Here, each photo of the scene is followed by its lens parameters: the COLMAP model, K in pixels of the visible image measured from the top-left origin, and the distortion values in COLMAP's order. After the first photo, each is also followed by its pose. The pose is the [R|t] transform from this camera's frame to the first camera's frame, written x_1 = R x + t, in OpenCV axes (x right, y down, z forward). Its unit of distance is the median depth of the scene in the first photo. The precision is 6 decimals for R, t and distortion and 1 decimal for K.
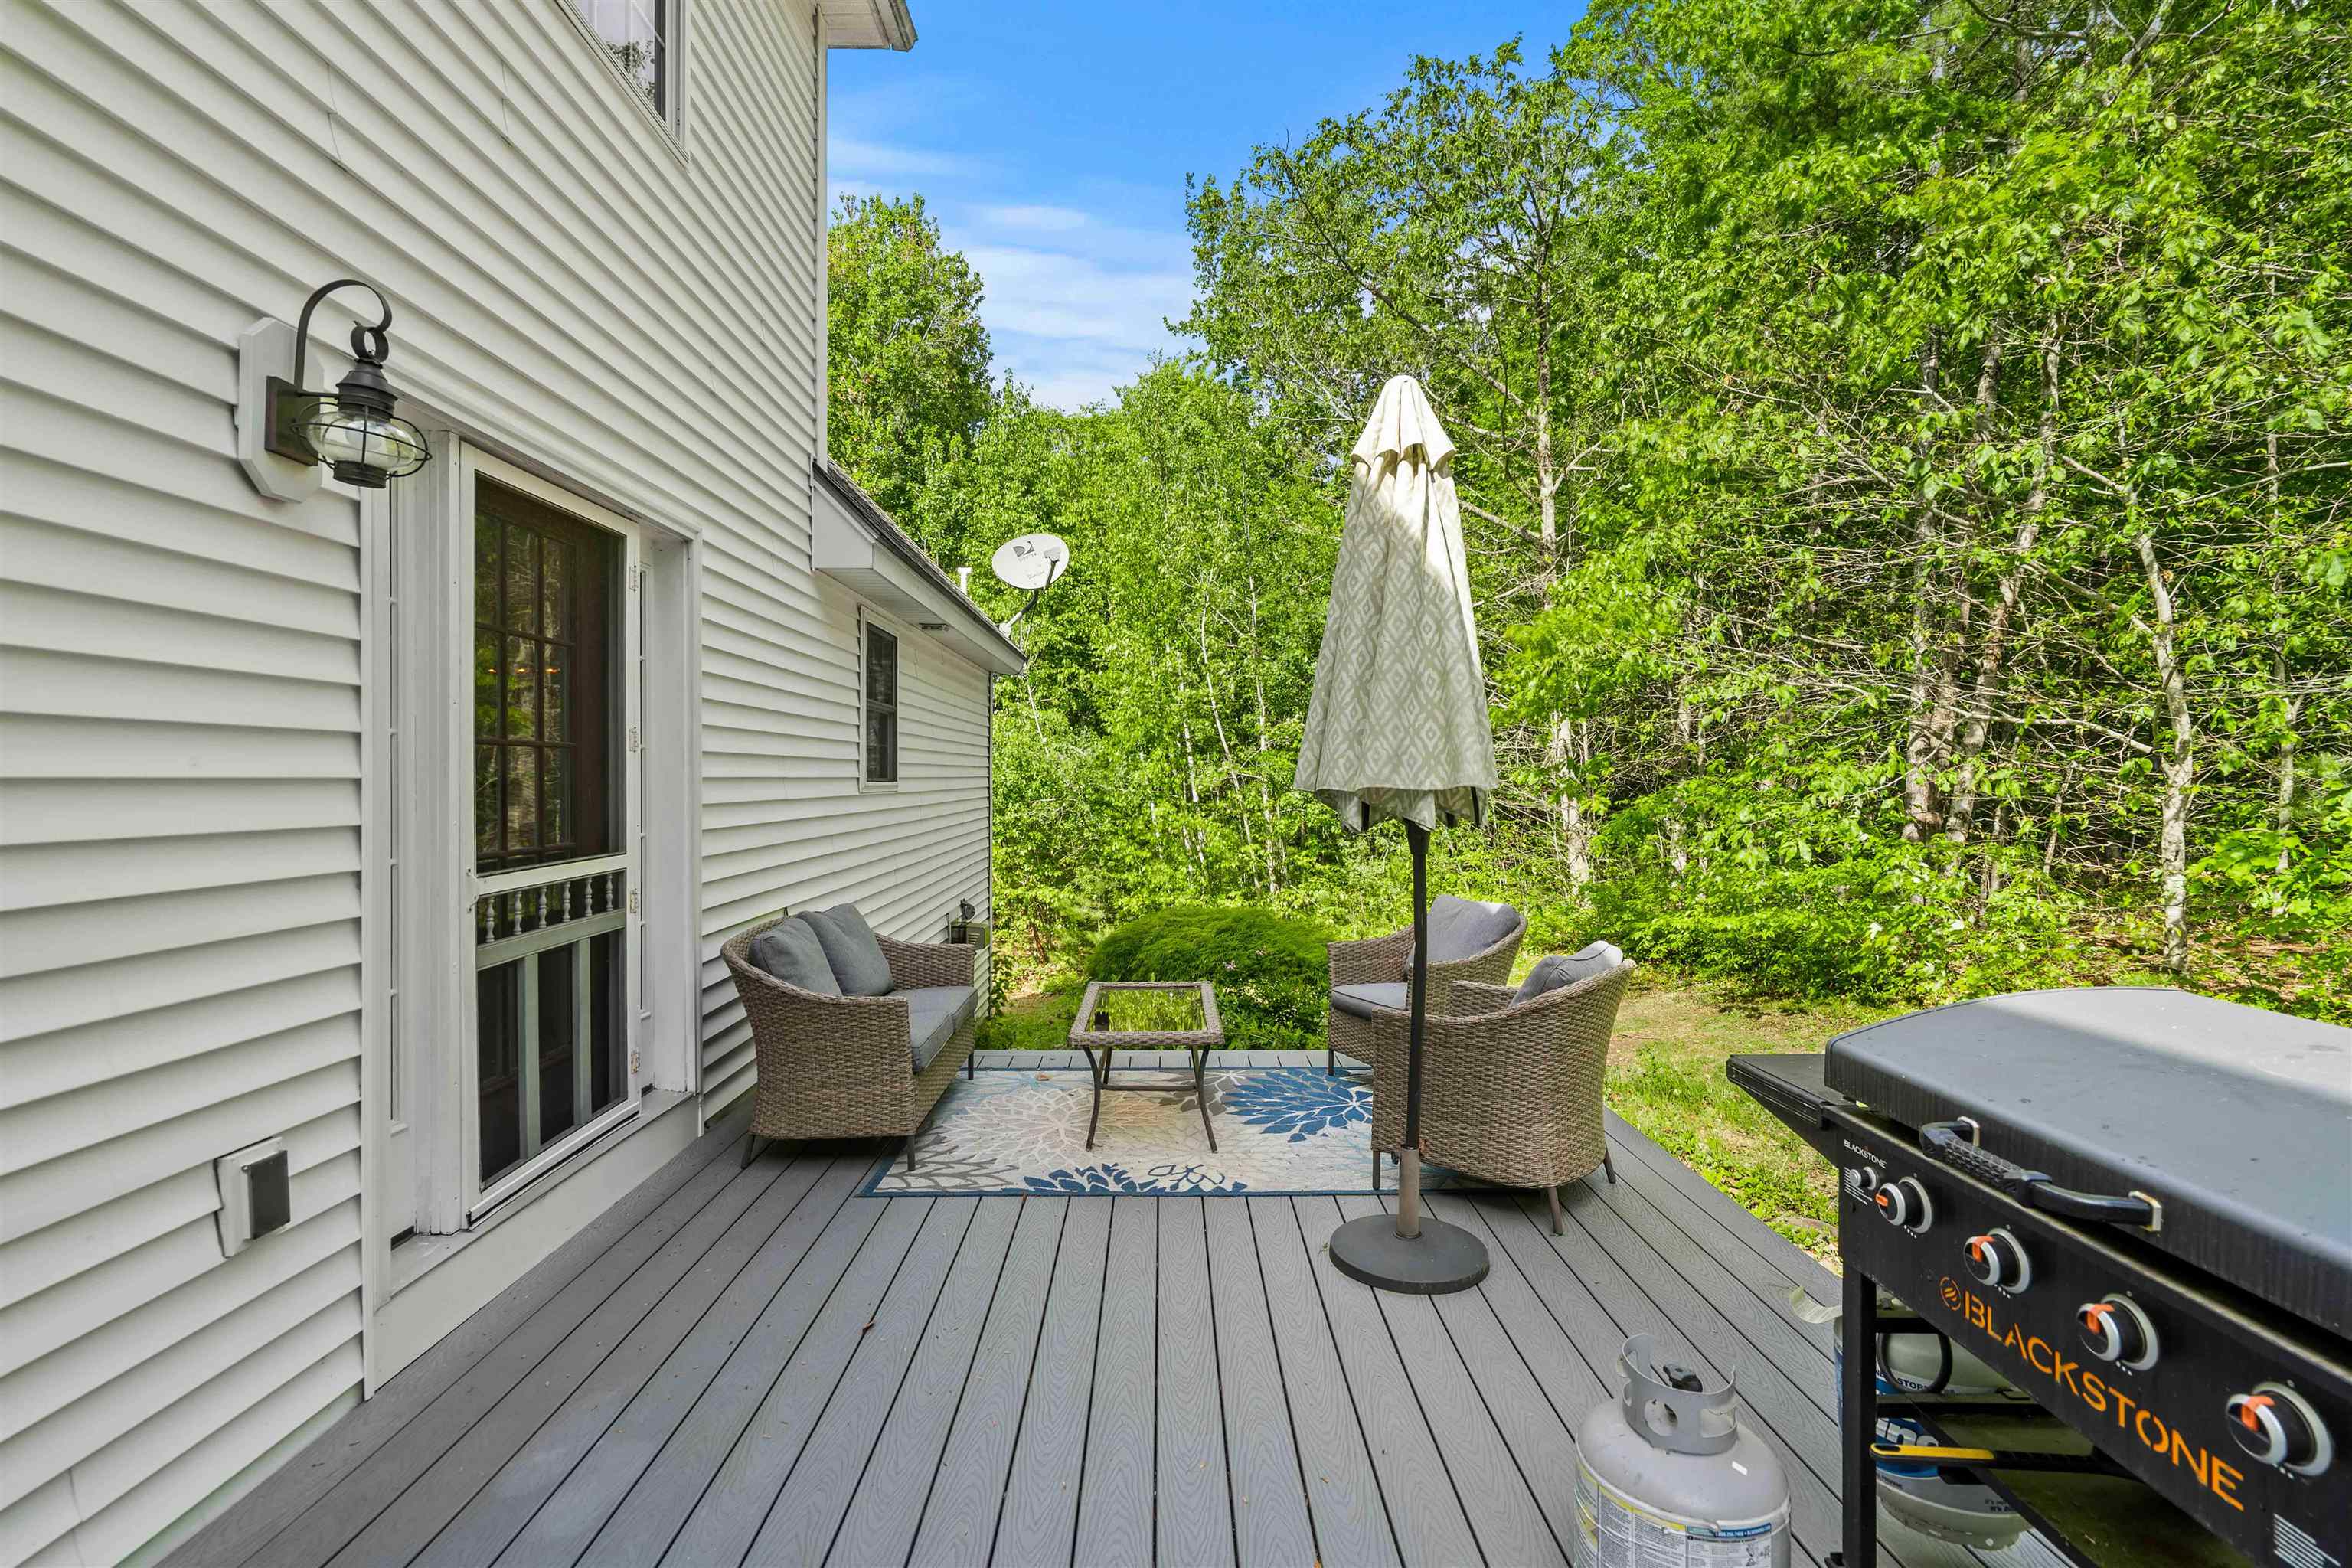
lens RADIAL K [[1075.9, 0, 1176.7], [0, 1075.9, 782.4], [0, 0, 1]] dist [-0.000394, 0.001861]
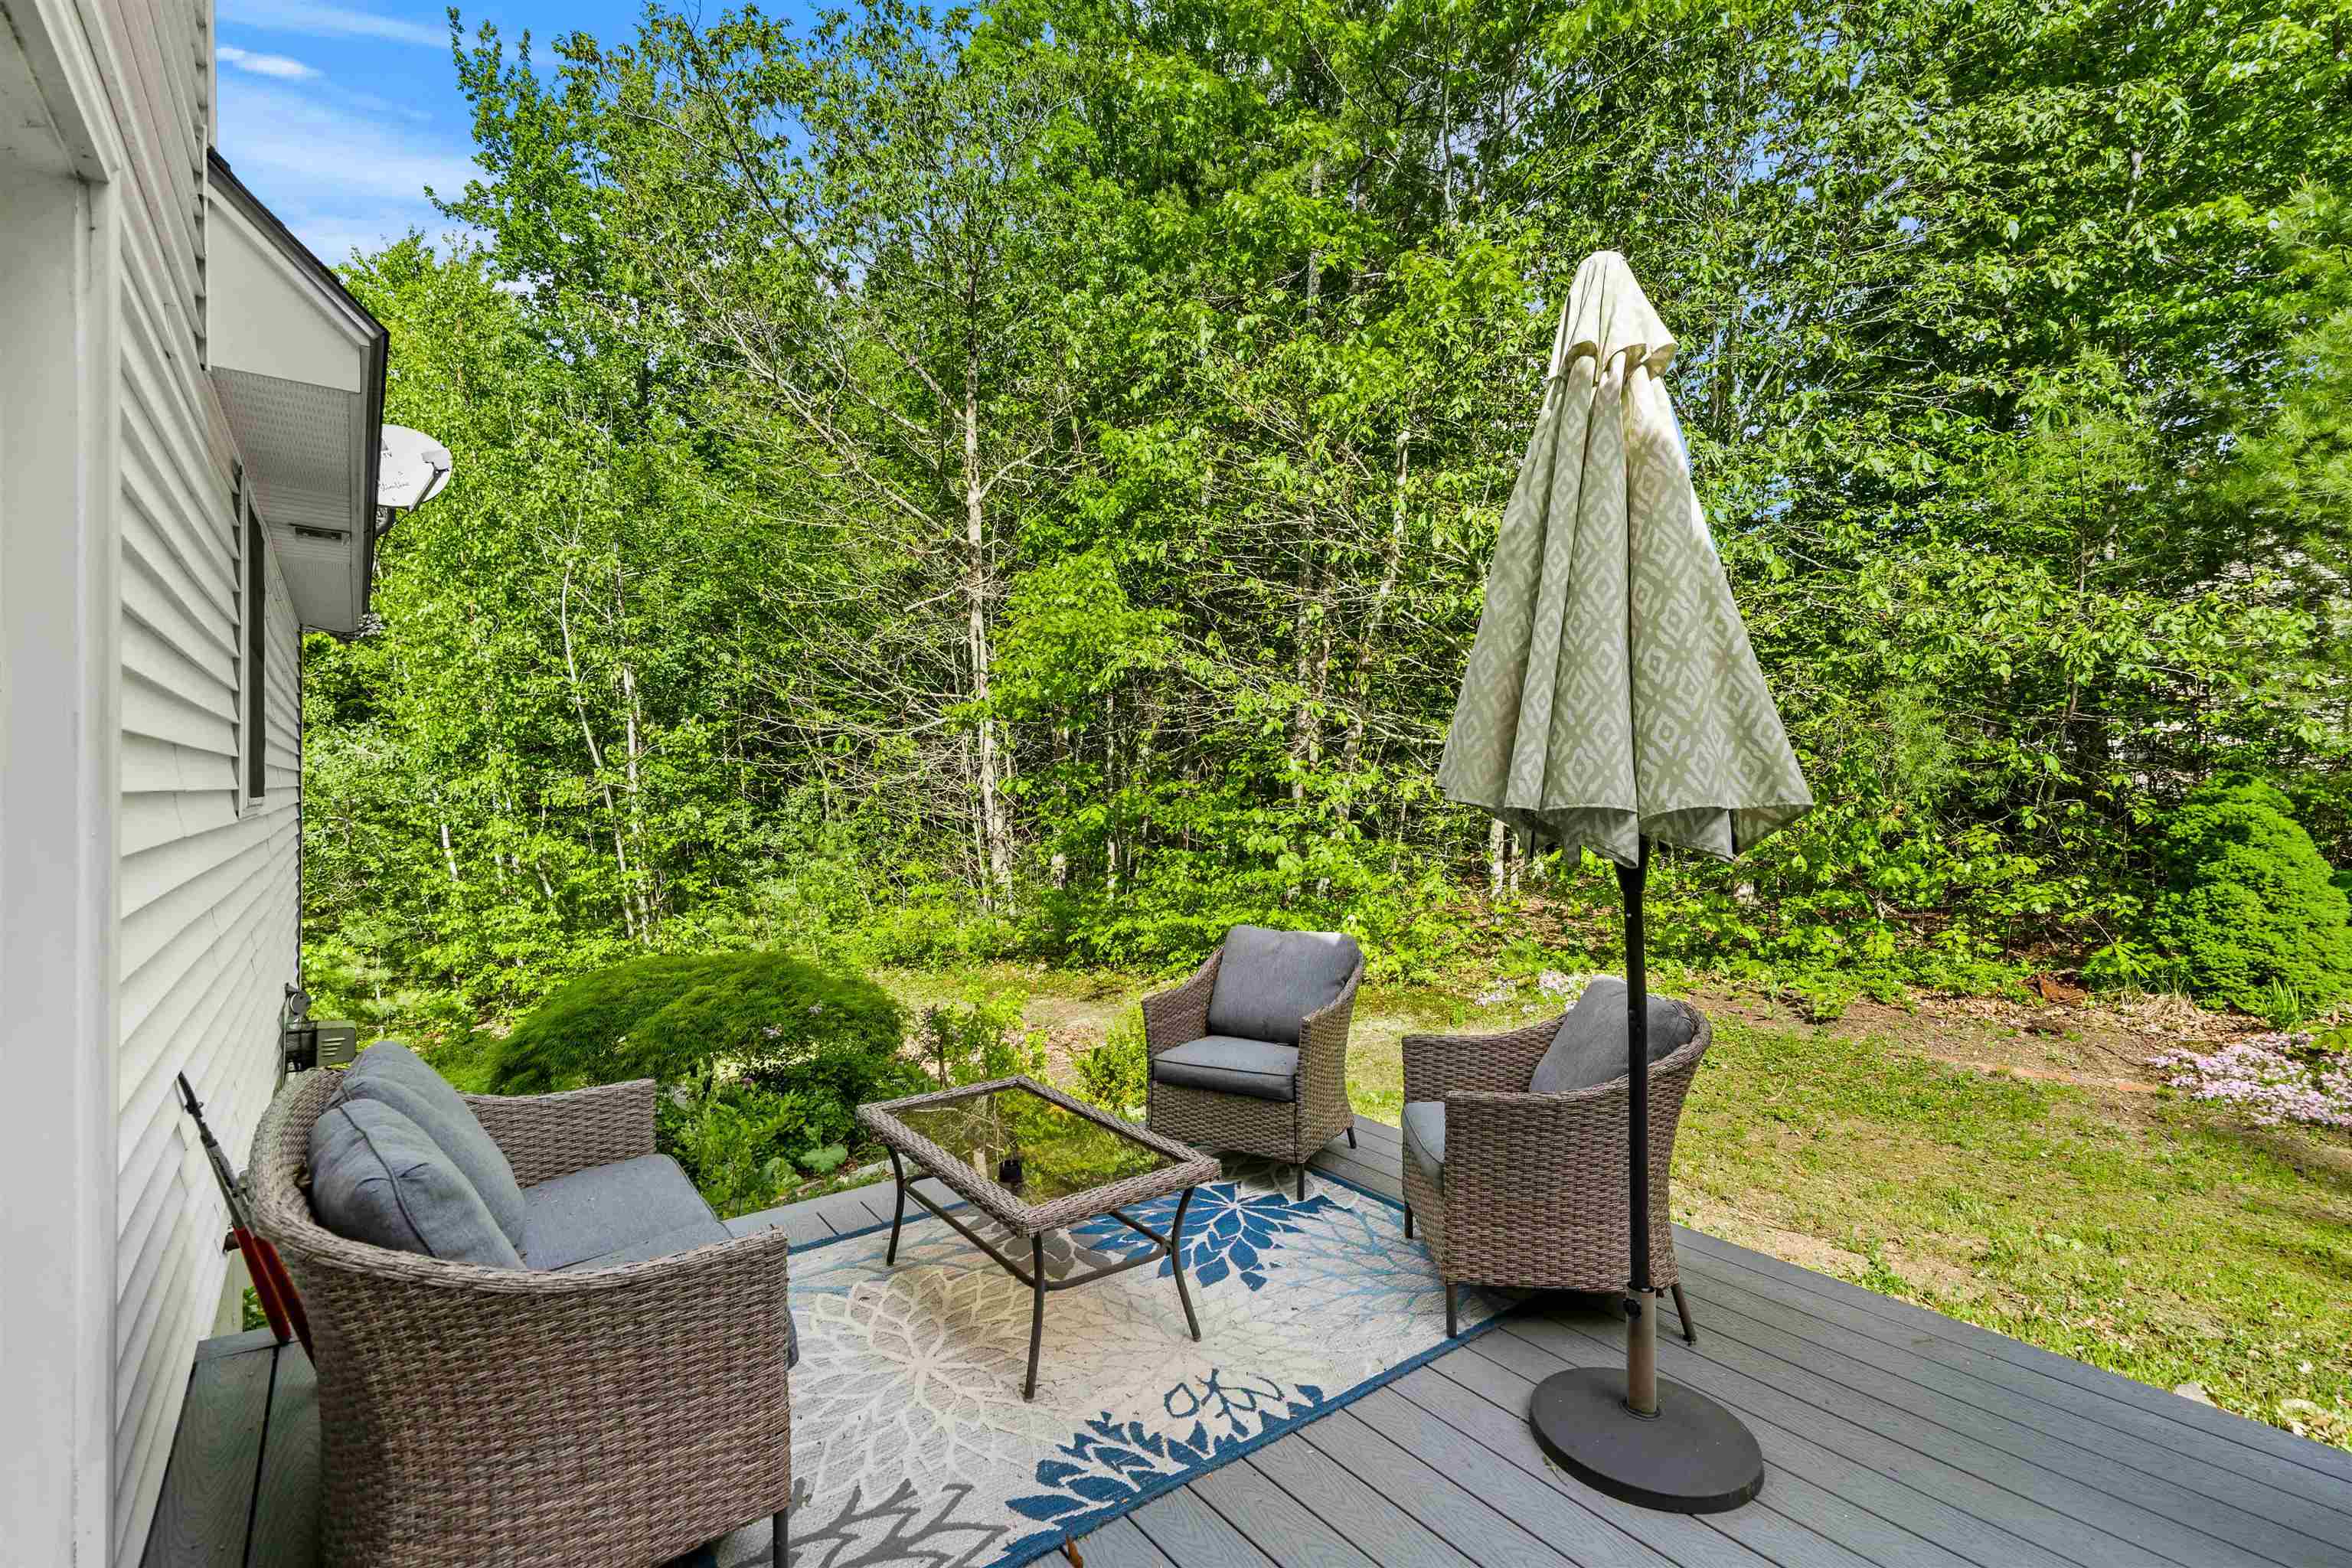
lens RADIAL K [[1075.9, 0, 1179.6], [0, 1075.9, 789.0], [0, 0, 1]] dist [-0.000394, 0.001861]
pose [[0.805839, -0.009637, 0.592056, -0.377078], [0.010043, 0.999946, 0.002607, -0.003038], [-0.592049, 0.003845, 0.805892, 0.473714]]
